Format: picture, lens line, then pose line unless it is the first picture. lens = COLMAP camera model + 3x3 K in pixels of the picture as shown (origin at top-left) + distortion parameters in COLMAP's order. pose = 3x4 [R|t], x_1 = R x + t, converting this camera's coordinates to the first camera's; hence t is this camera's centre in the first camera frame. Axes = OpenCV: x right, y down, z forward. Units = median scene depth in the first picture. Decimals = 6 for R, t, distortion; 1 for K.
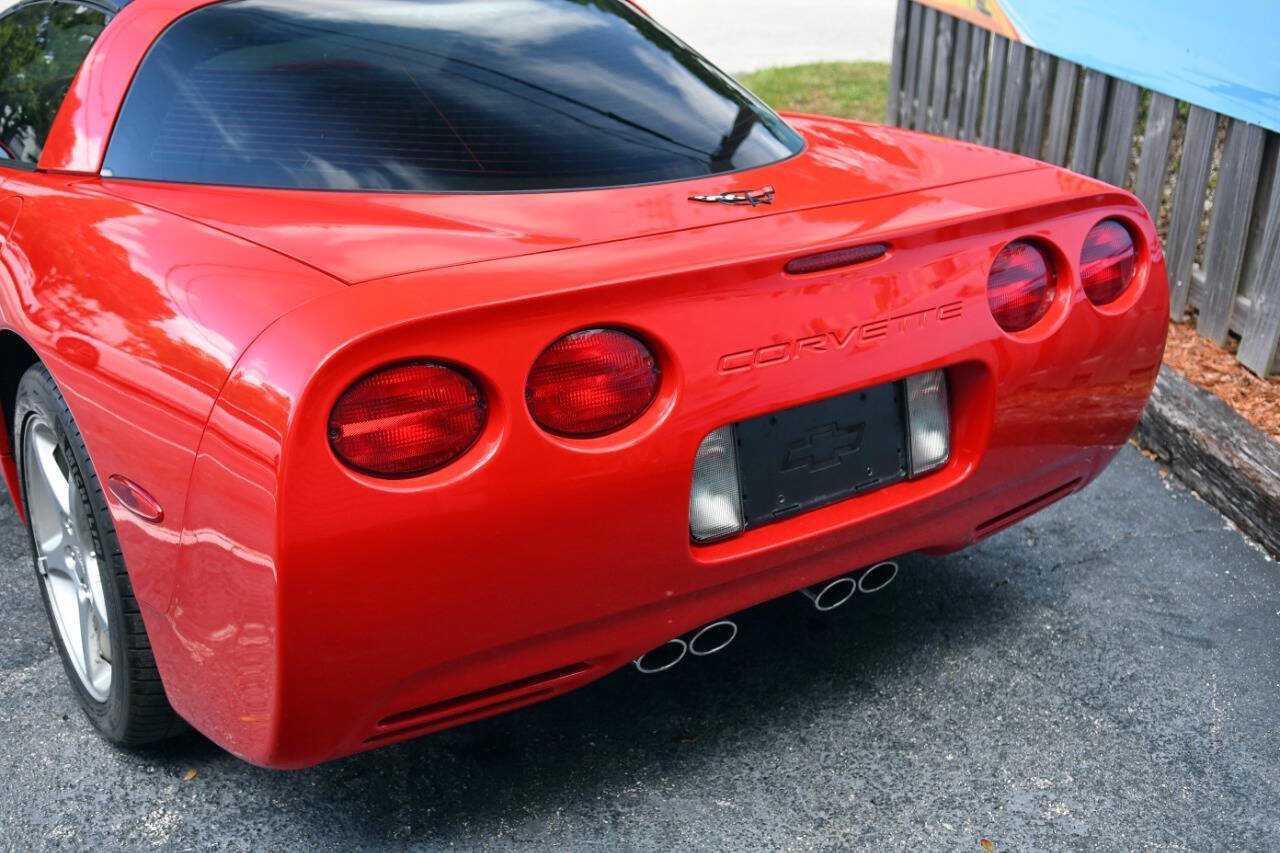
lens RADIAL K [[1424.5, 0, 638.3], [0, 1424.5, 415.4], [0, 0, 1]] dist [0.051611, 0.000000]
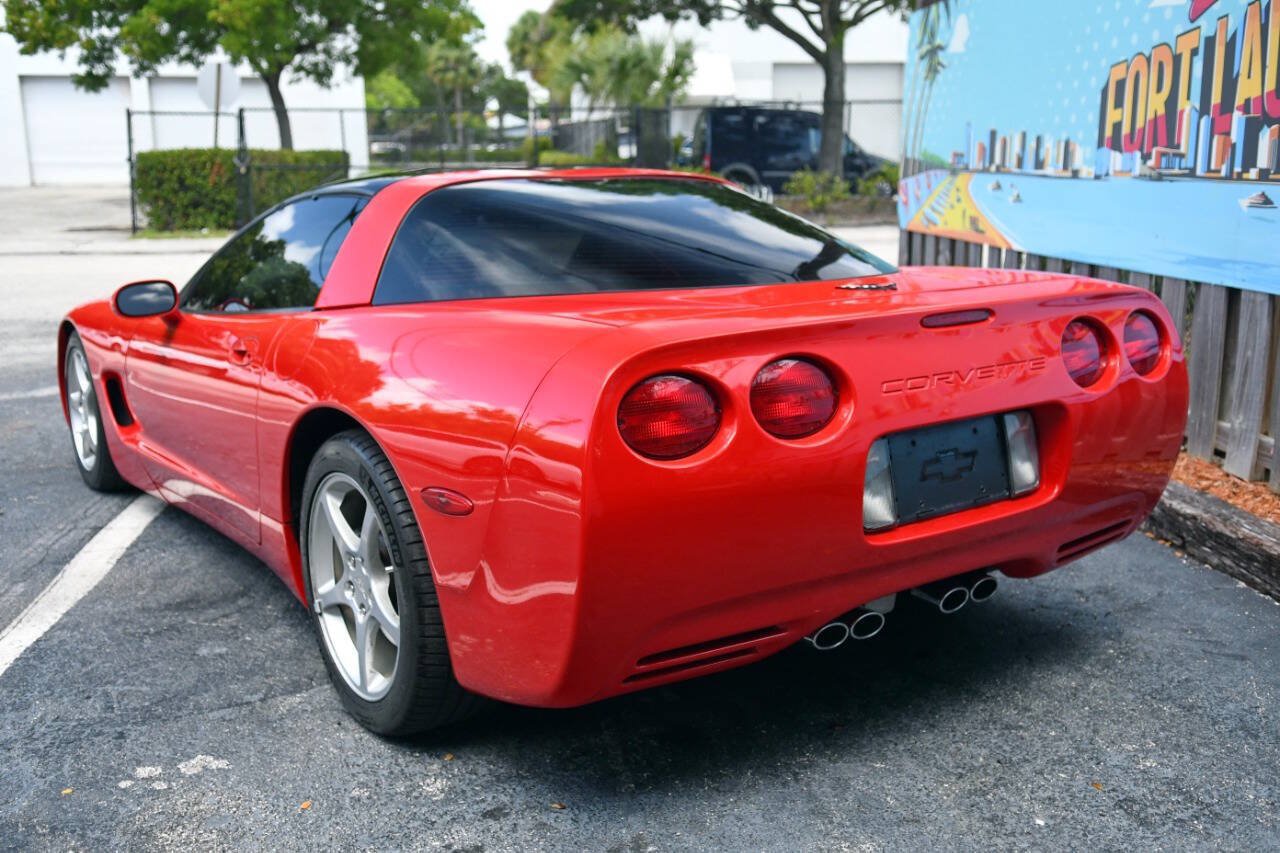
lens RADIAL K [[1270.9, 0, 636.7], [0, 1270.9, 415.1], [0, 0, 1]] dist [0.020756, 0.000000]
pose [[0.999689, -0.024935, -0.000448, -0.137710], [0.024450, 0.983480, -0.179359, 0.157520], [0.004913, 0.179292, 0.983784, -0.142836]]
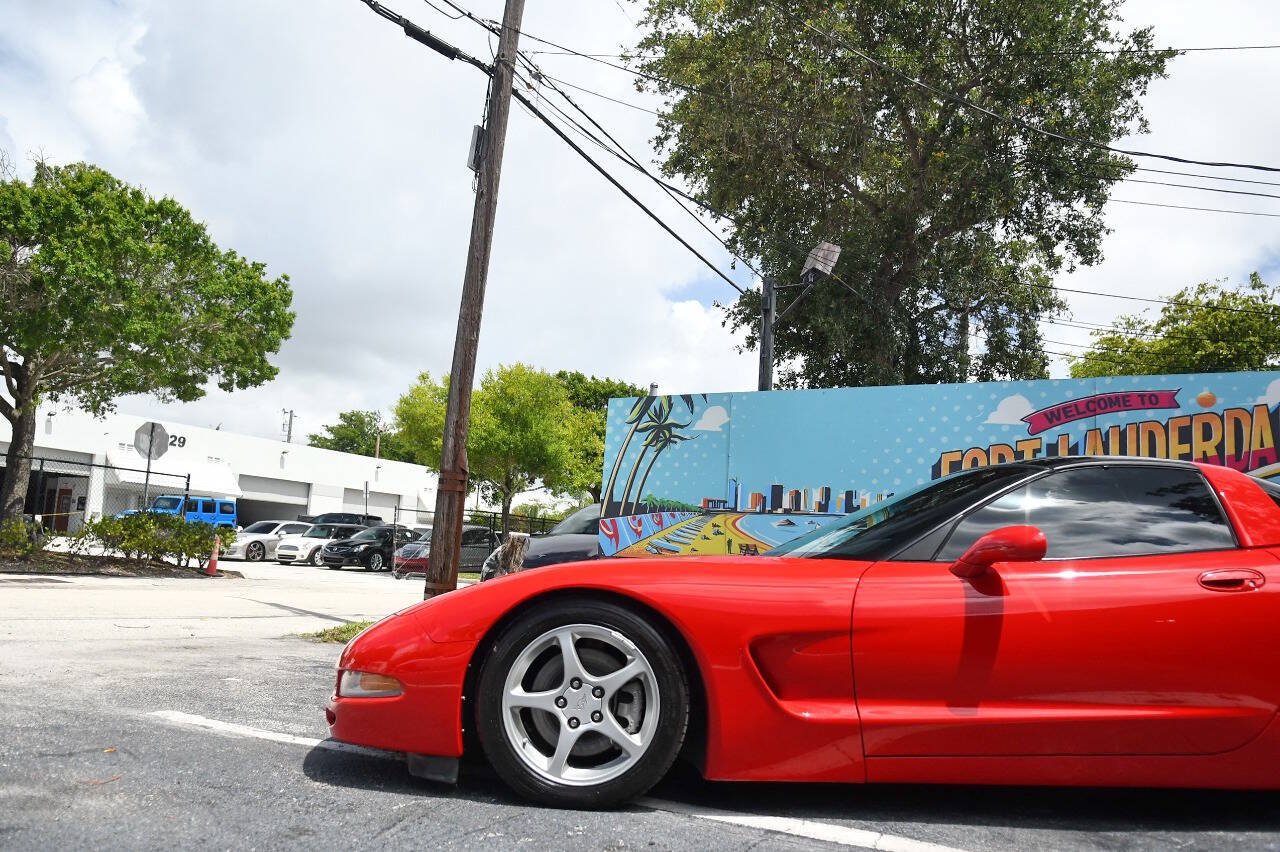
lens RADIAL K [[1010.9, 0, 641.8], [0, 1010.9, 438.6], [0, 0, 1]] dist [-0.017074, -0.044905]
pose [[0.580644, 0.118557, 0.805479, -2.004962], [0.263906, 0.908515, -0.323965, -0.106239], [-0.770199, 0.400679, 0.496236, 1.019683]]
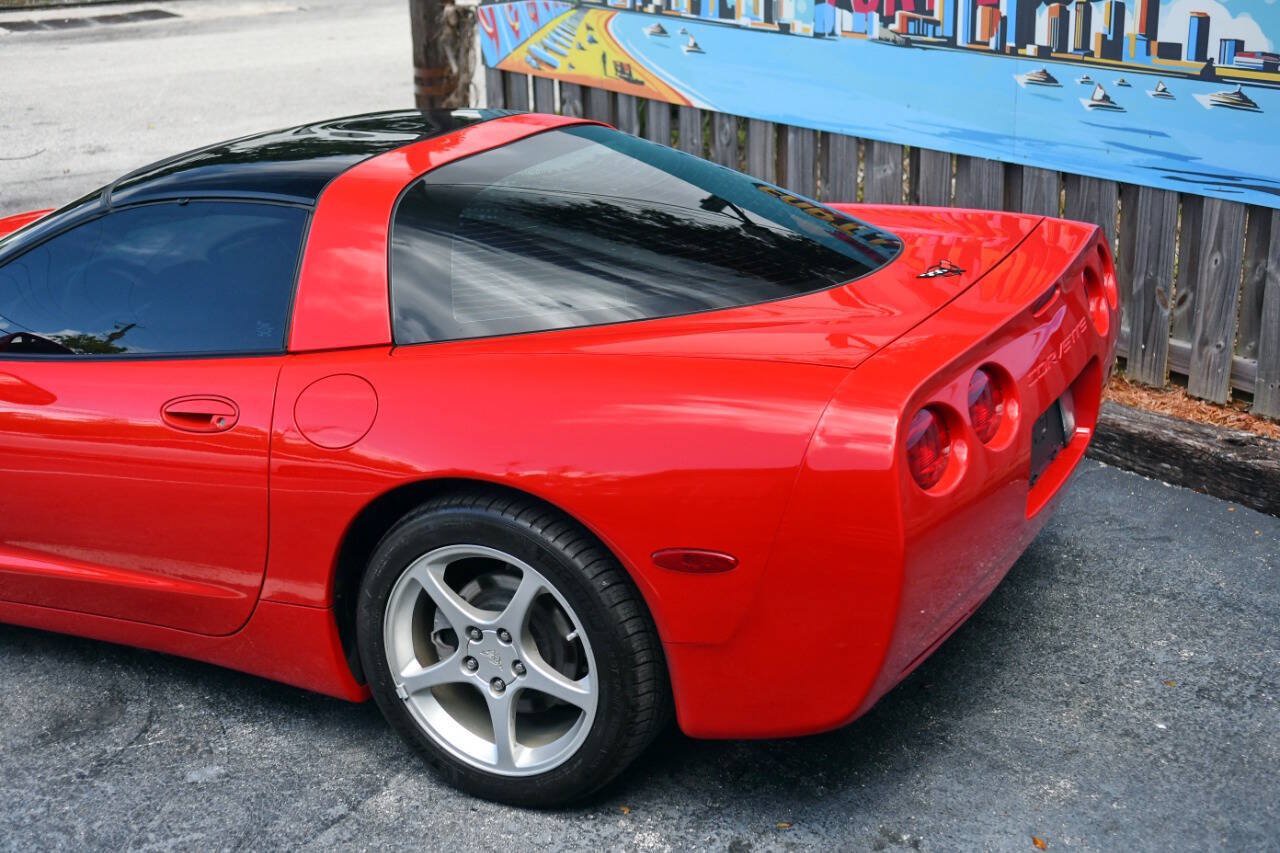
lens RADIAL K [[1775.4, 0, 643.0], [0, 1775.4, 412.8], [0, 0, 1]] dist [0.126251, 0.000000]
pose [[0.879643, -0.192556, 0.434914, -0.873997], [0.219681, 0.975493, -0.012425, -0.053513], [-0.421863, 0.106471, 0.900386, -0.391949]]
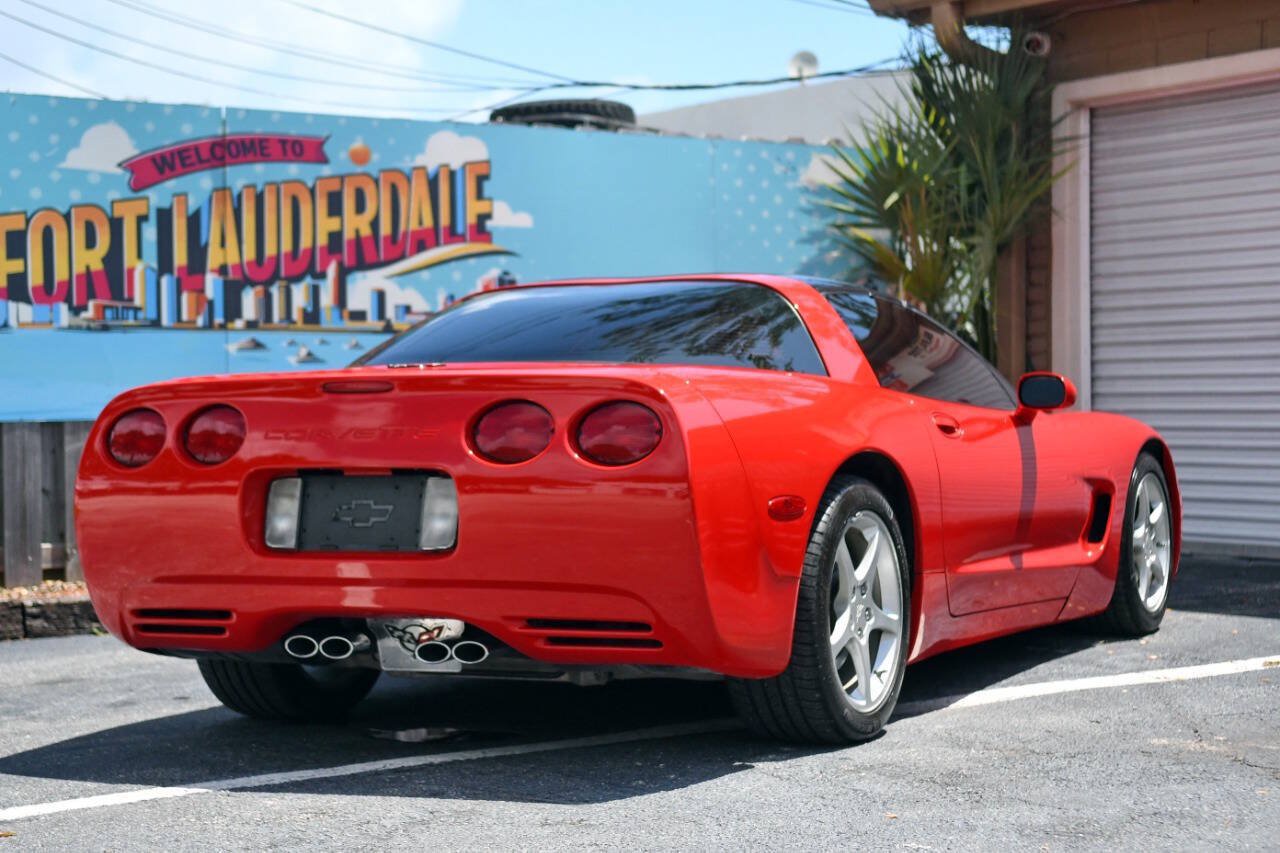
lens RADIAL K [[2427.1, 0, 629.3], [0, 2427.1, 424.1], [0, 0, 1]] dist [0.191121, 0.000000]
pose [[-0.469340, -0.022490, 0.882731, -3.117627], [0.336044, 0.919906, 0.202109, -0.868524], [-0.816575, 0.391494, -0.424191, 2.668274]]
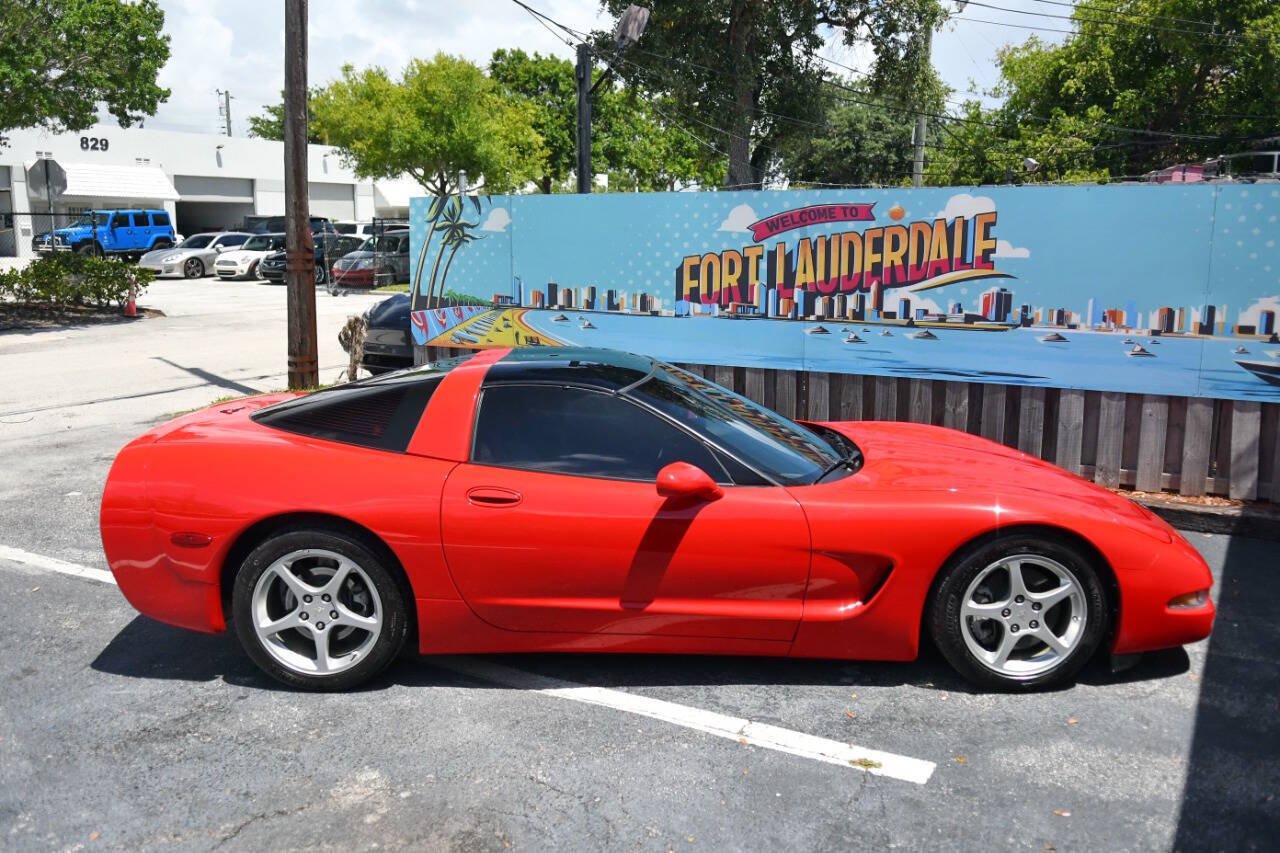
lens RADIAL K [[1091.7, 0, 635.2], [0, 1091.7, 427.0], [0, 0, 1]] dist [-0.009230, -0.022755]
pose [[0.588857, -0.156451, 0.792950, -2.076401], [0.309294, 0.950028, -0.042243, -0.166286], [-0.746716, 0.270130, 0.607820, 0.047380]]
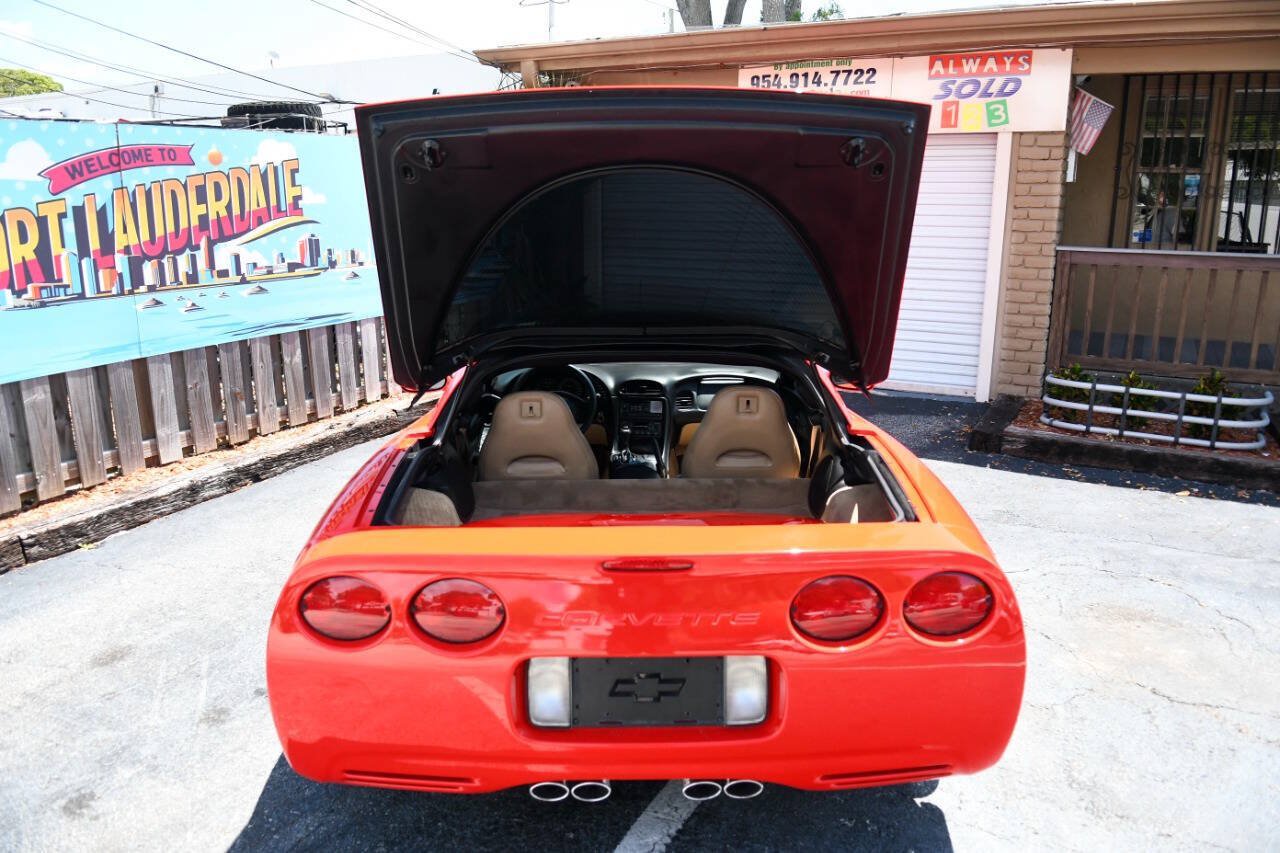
lens RADIAL K [[935.7, 0, 629.3], [0, 935.7, 426.9], [0, 0, 1]] dist [-0.023375, -0.040254]
pose [[-0.821109, -0.155145, 0.549281, -1.376180], [0.203495, 0.819534, 0.535681, -1.057072], [-0.533262, 0.551629, -0.641356, 2.348704]]
